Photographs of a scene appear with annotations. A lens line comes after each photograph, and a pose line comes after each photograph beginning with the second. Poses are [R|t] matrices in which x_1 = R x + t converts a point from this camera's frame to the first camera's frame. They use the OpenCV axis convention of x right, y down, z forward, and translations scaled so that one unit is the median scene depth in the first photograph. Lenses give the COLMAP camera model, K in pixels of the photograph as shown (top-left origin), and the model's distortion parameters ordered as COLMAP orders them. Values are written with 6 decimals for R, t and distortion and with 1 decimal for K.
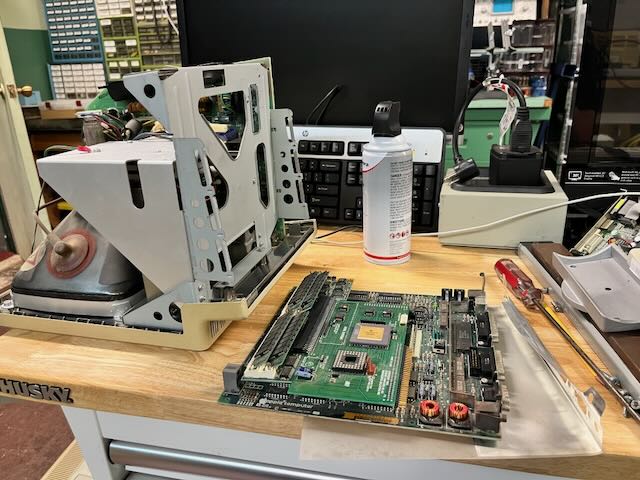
lens RADIAL K [[488.5, 0, 324.8], [0, 488.5, 244.0], [0, 0, 1]] dist [0.032212, -0.081241]
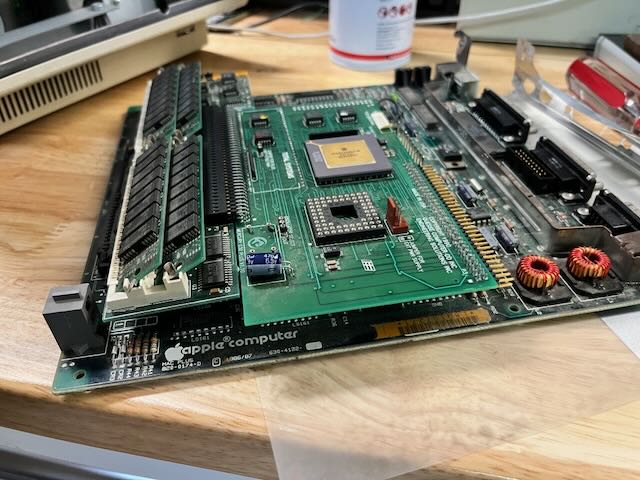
lens RADIAL K [[520.9, 0, 320.0], [0, 520.9, 240.0], [0, 0, 1]] dist [0.009613, -0.093471]
pose [[0.916626, -0.229089, 0.327589, -0.131190], [0.125294, 0.942849, 0.308767, 0.108061], [-0.379603, -0.241979, 0.892943, 0.567528]]
